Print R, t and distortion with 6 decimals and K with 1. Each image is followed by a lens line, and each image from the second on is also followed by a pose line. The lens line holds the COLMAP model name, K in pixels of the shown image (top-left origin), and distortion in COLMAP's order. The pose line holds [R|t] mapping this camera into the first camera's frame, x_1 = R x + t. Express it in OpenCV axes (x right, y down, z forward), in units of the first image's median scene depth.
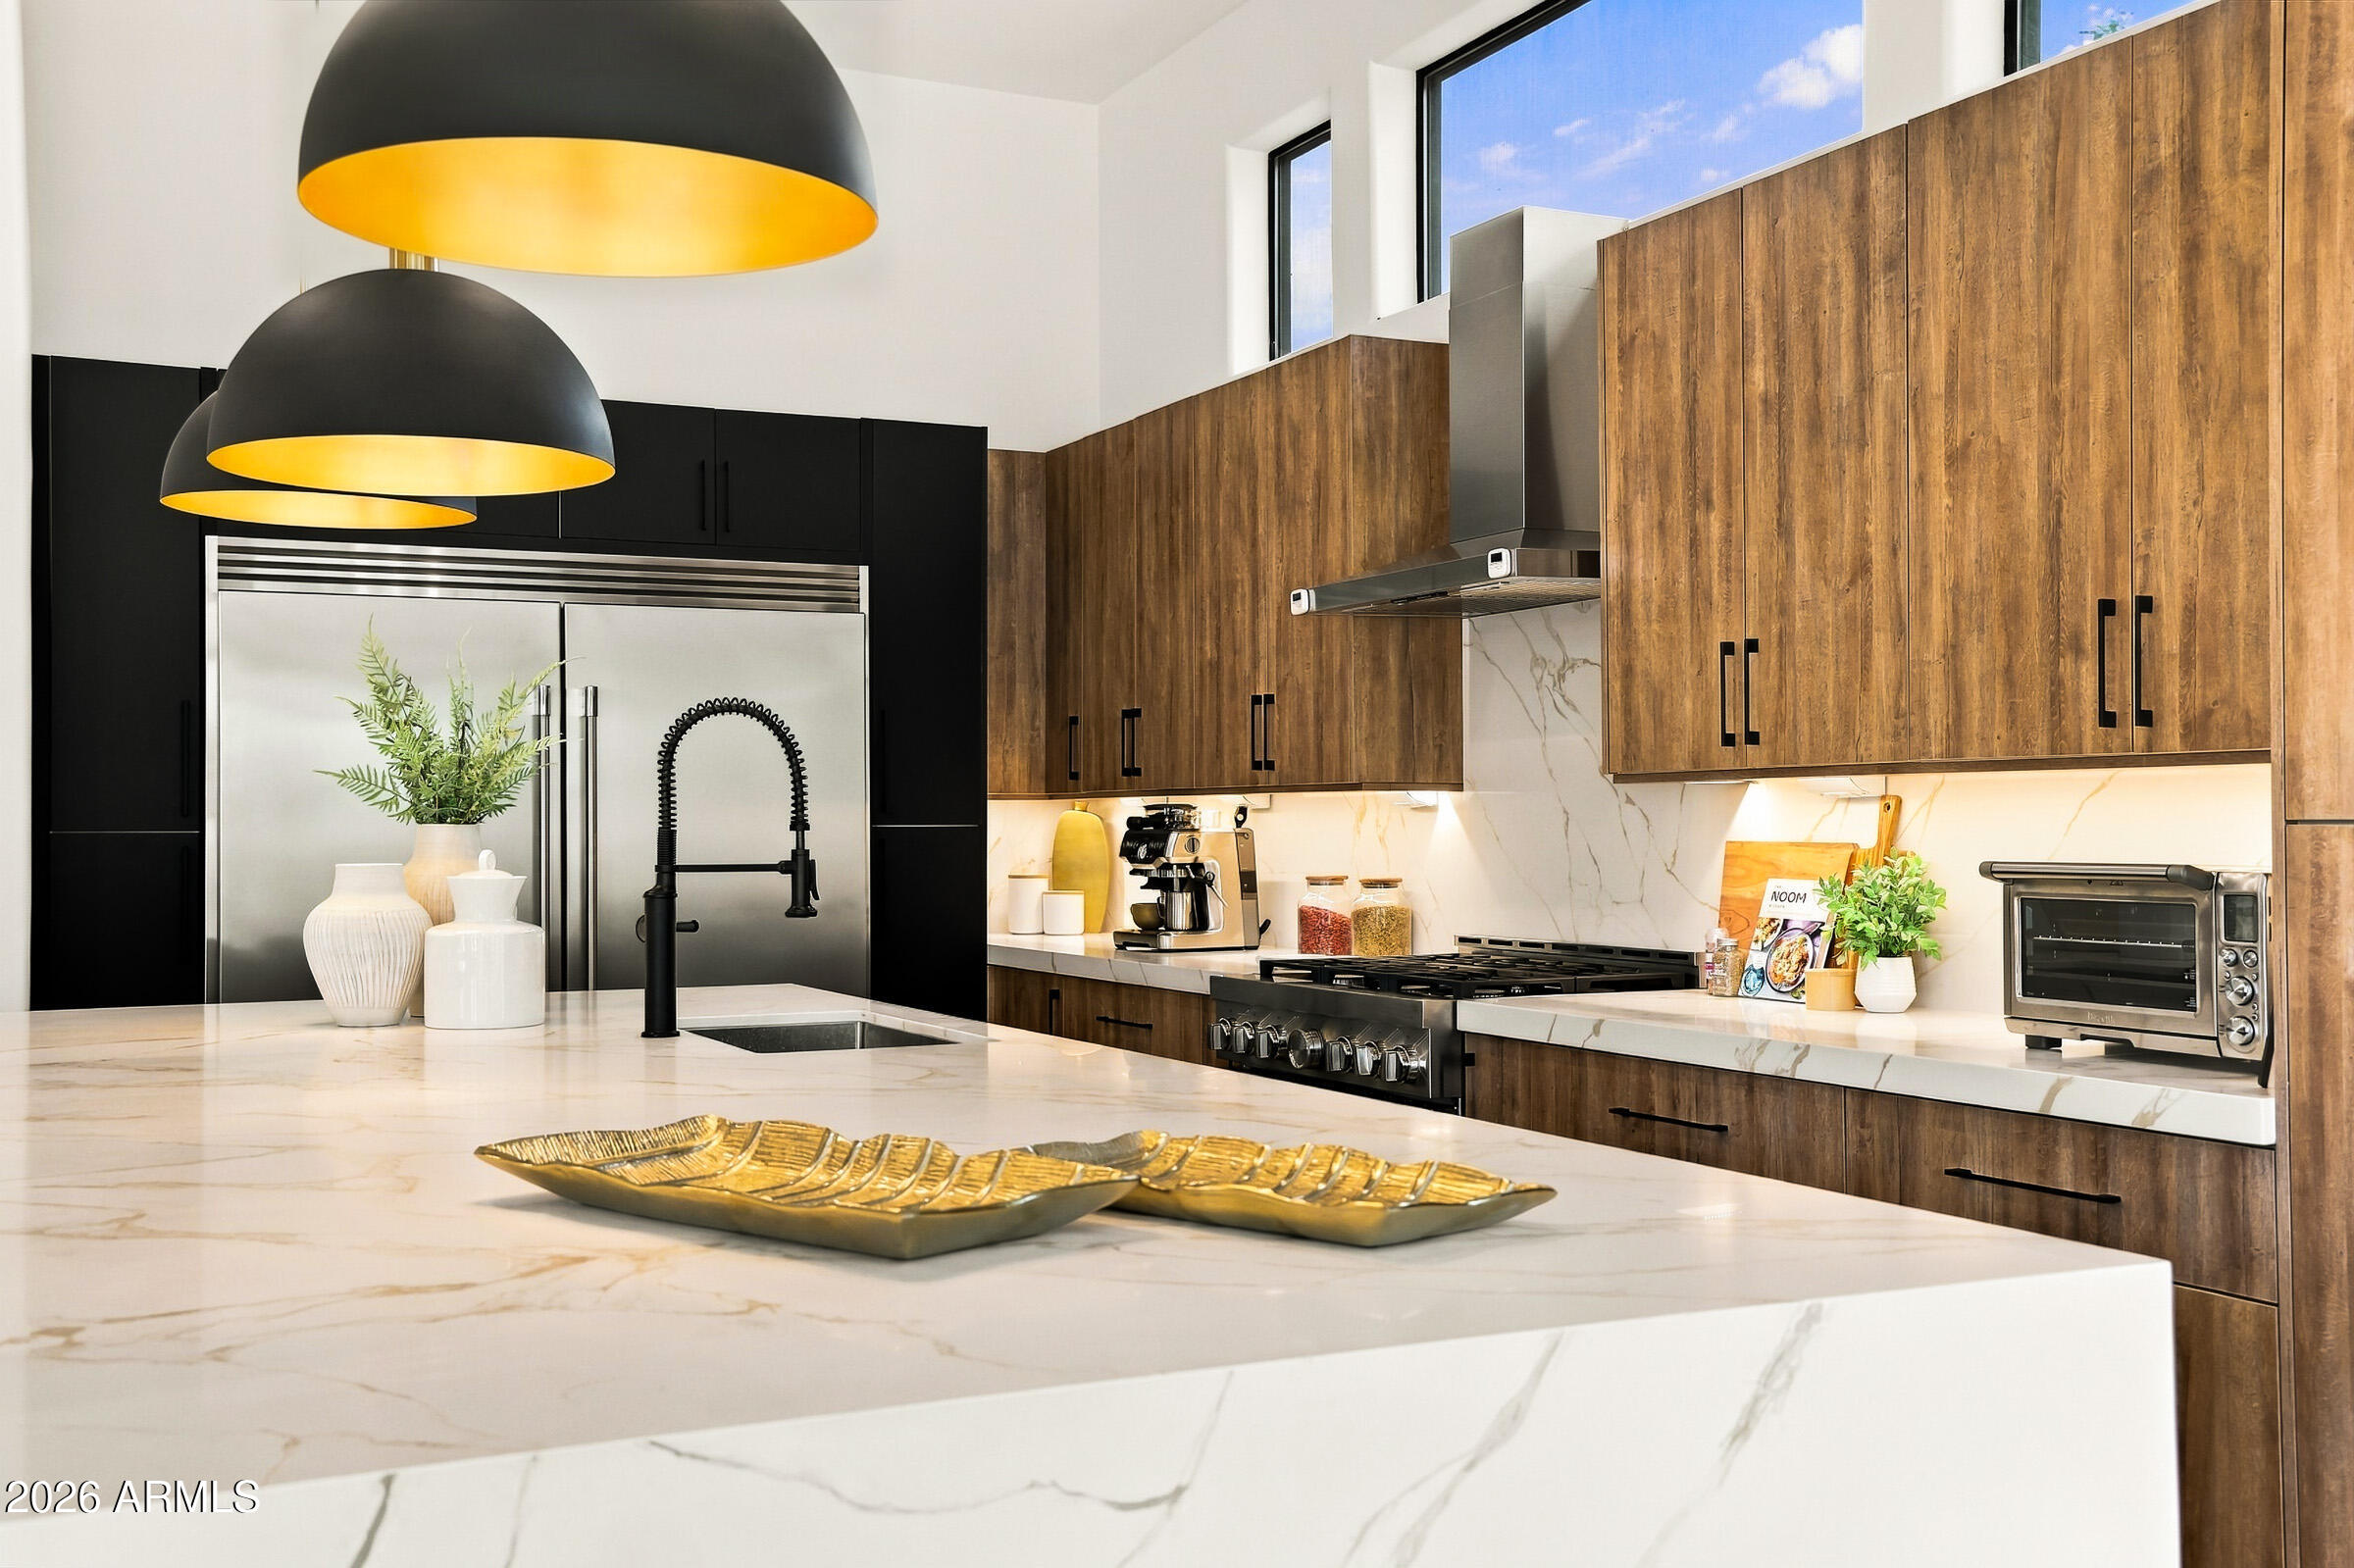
lens RADIAL K [[2323.3, 0, 1119.3], [0, 2323.3, 823.1], [0, 0, 1]] dist [0.018343, 0.016118]
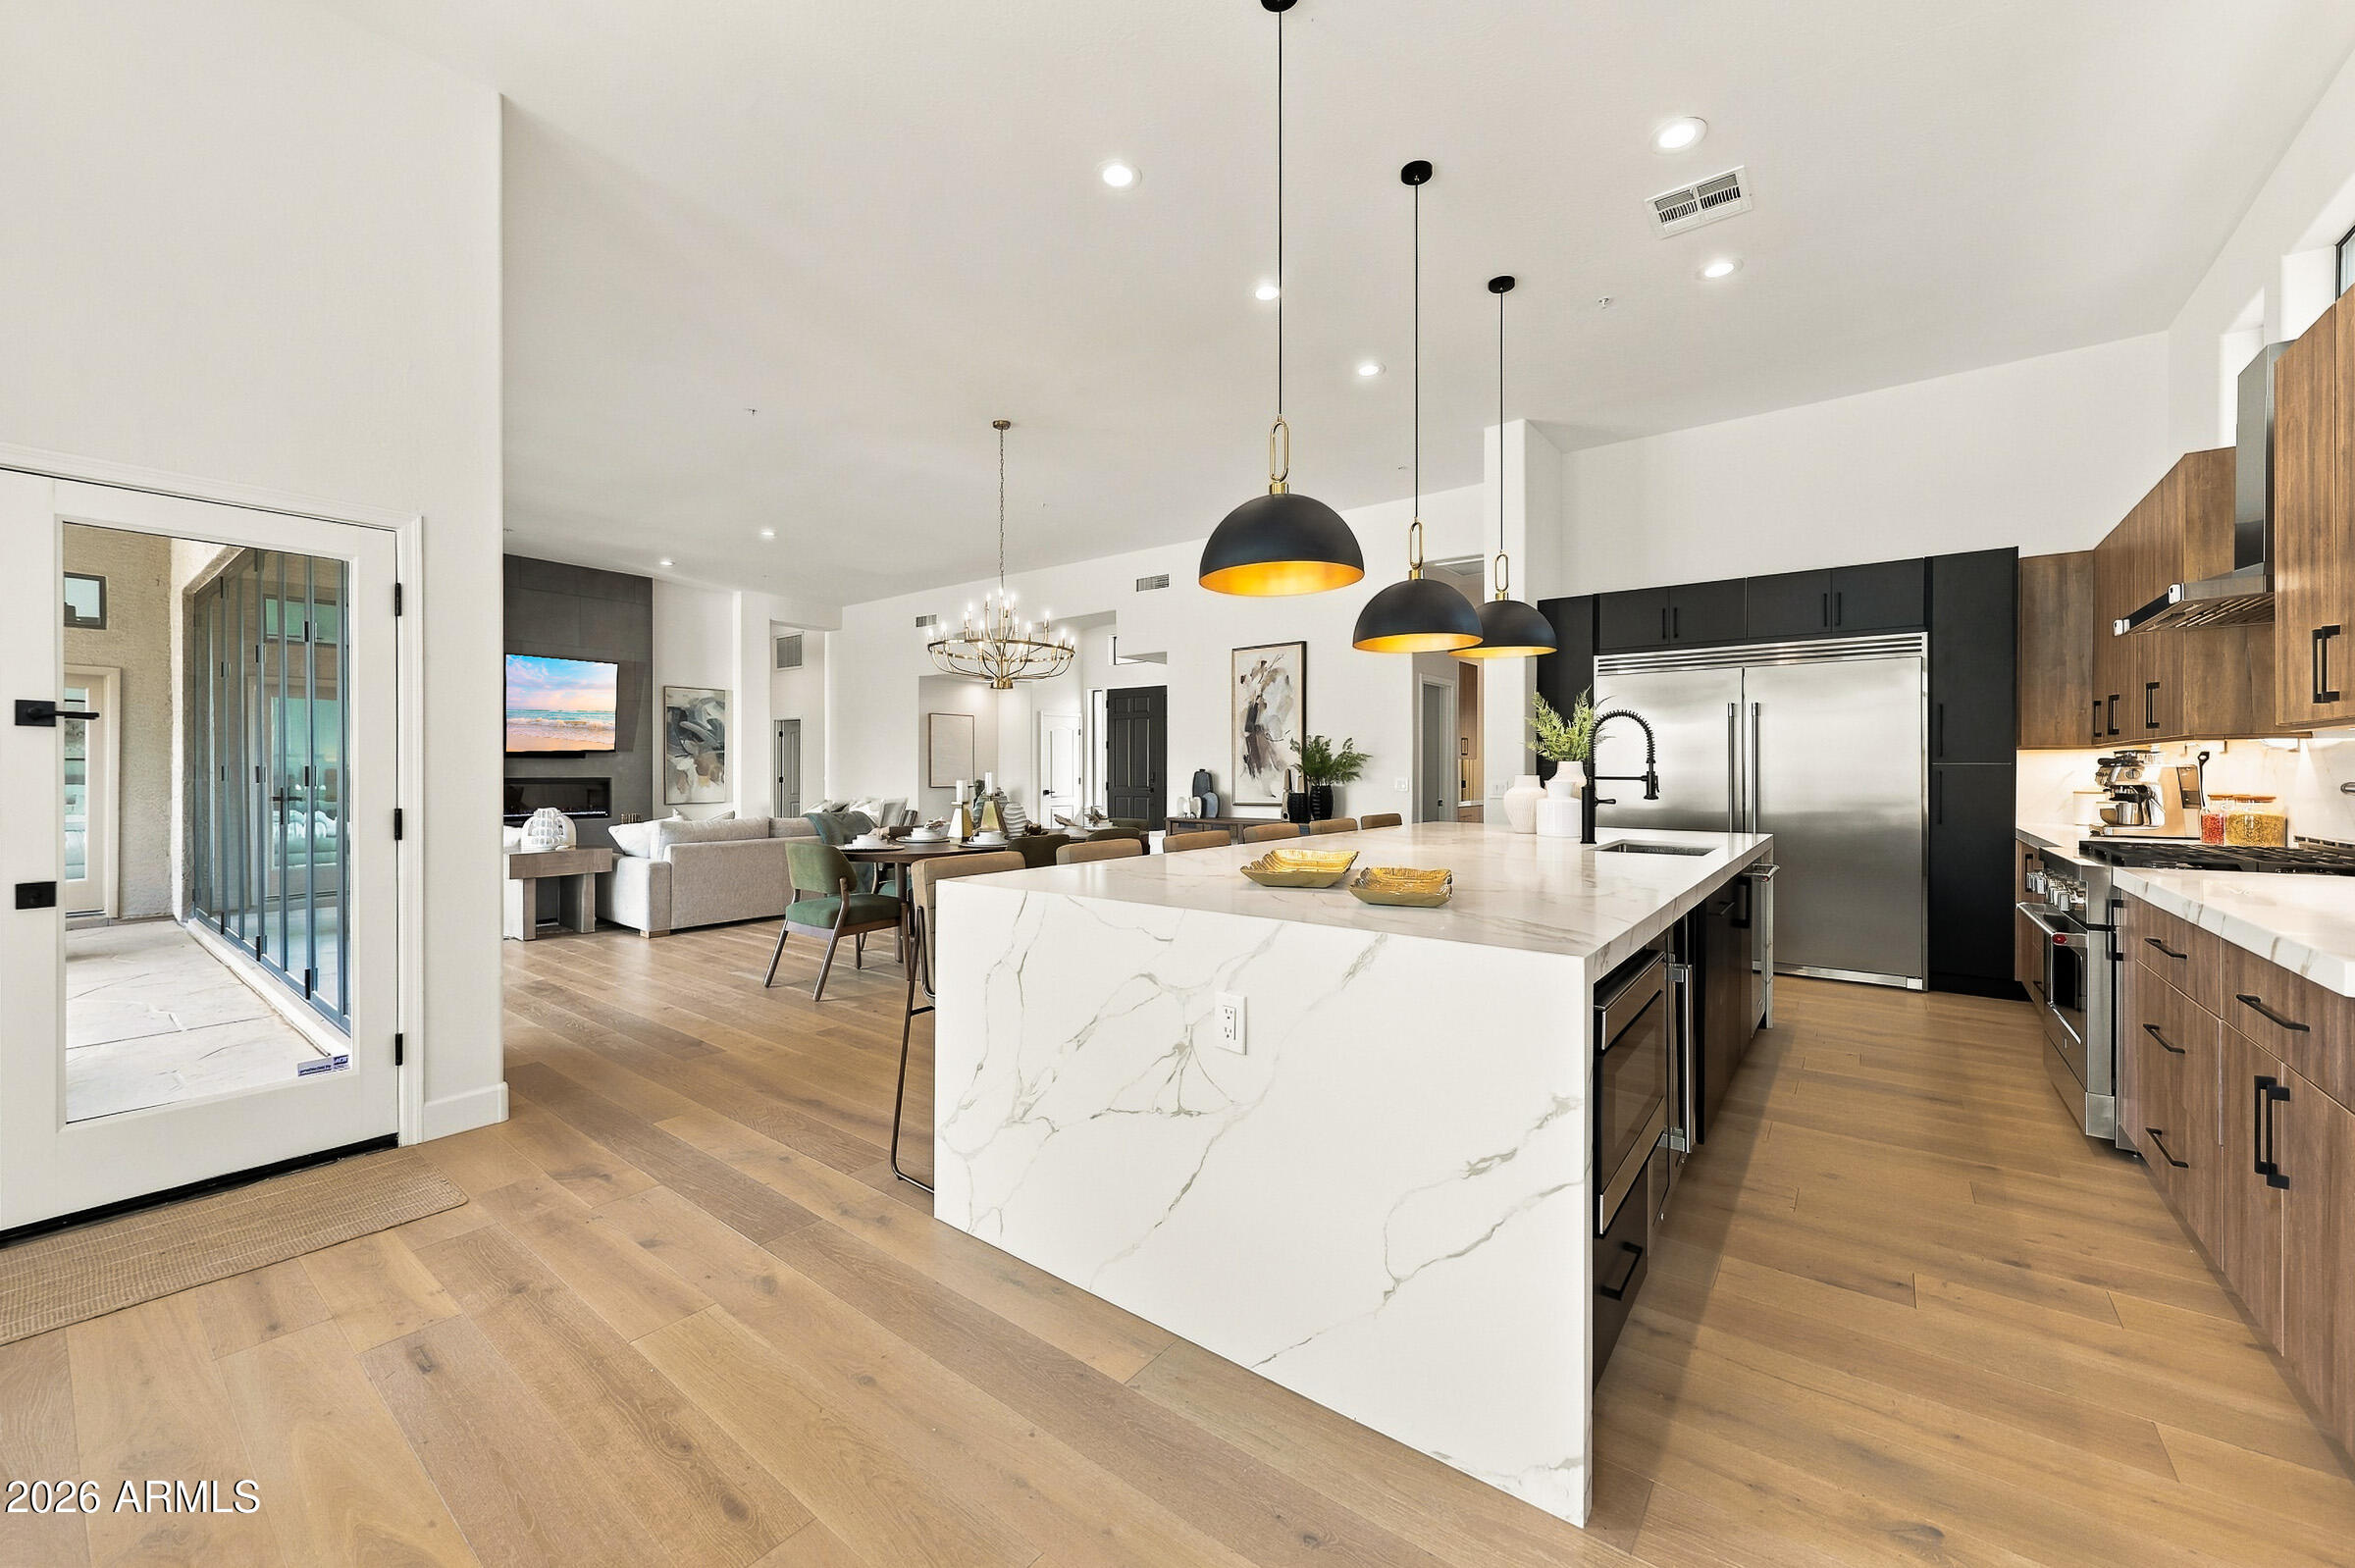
lens RADIAL K [[901.3, 0, 1169.3], [0, 901.3, 770.2], [0, 0, 1]] dist [-0.000284, 0.000173]
pose [[0.450072, 0.004802, -0.892979, 0.317546], [-0.001013, 0.999988, 0.004867, 0.004208], [0.892992, -0.001286, 0.450071, 0.091665]]
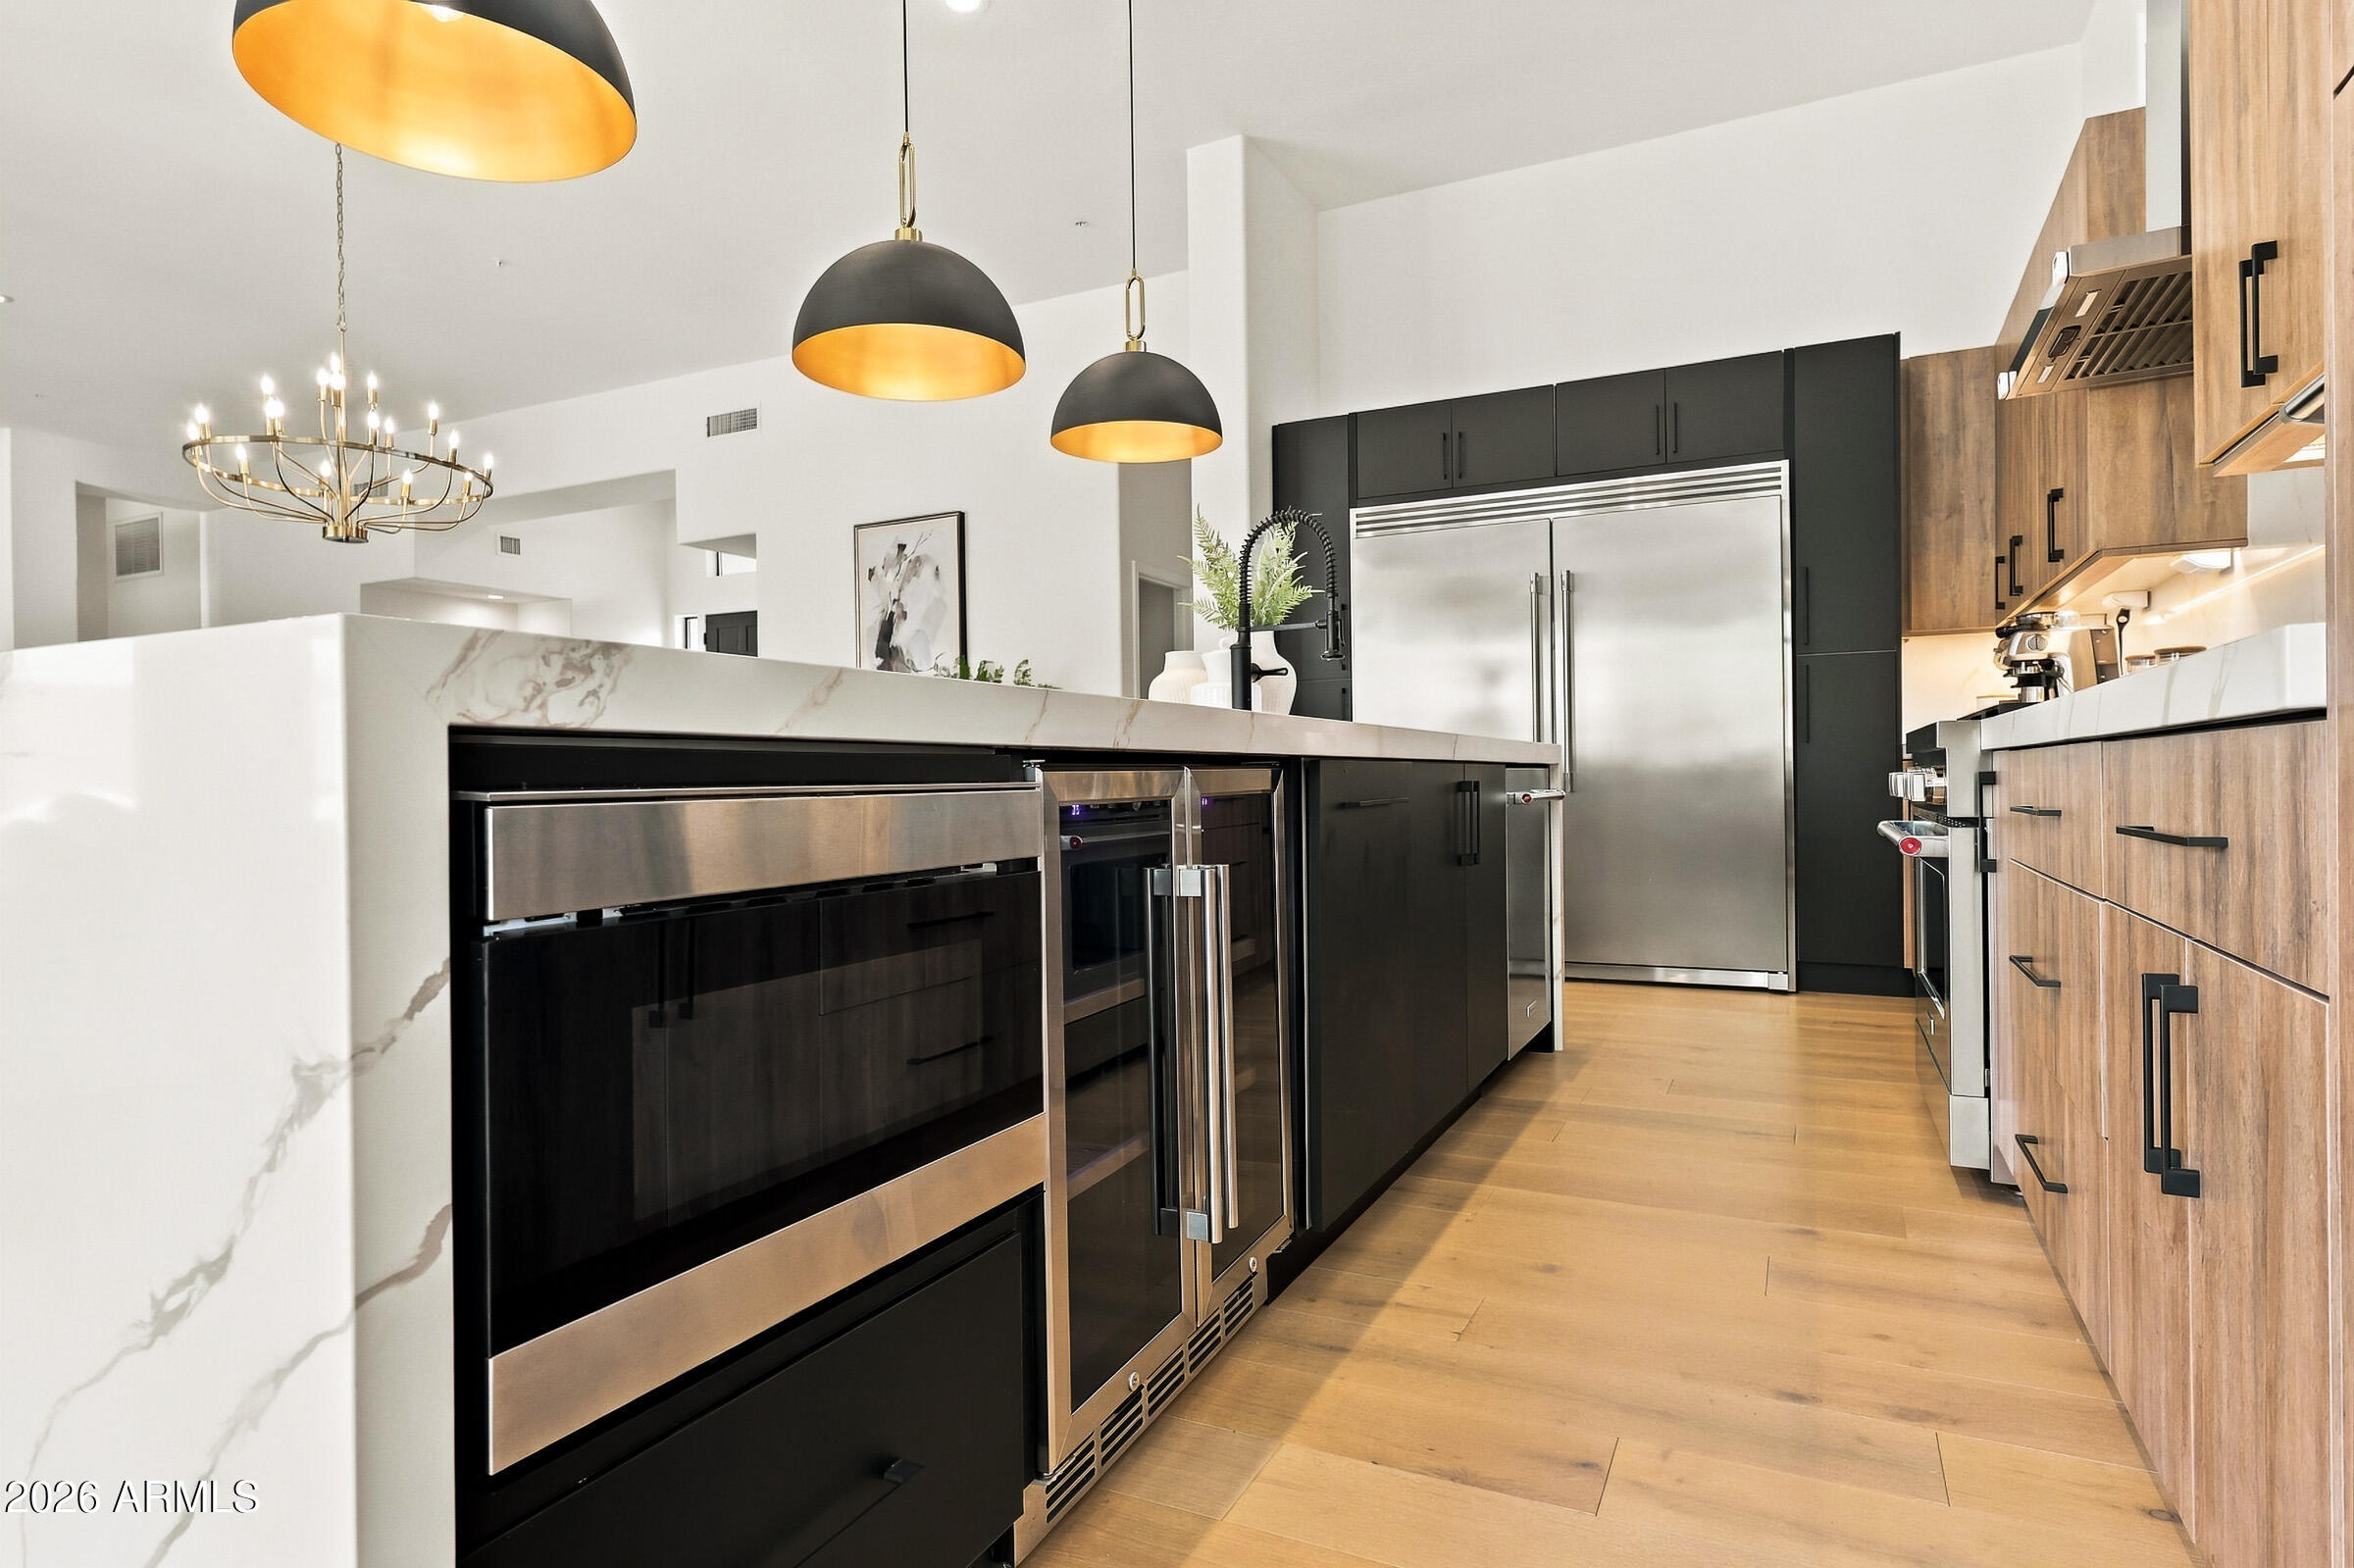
lens RADIAL K [[1275.8, 0, 1177.0], [0, 1275.8, 784.0], [0, 0, 1]] dist [-0.000322, -0.001087]
pose [[0.617132, -0.001838, -0.786857, 0.278306], [0.010771, 0.999923, 0.006112, 0.074602], [0.786786, -0.012248, 0.617105, 0.302159]]
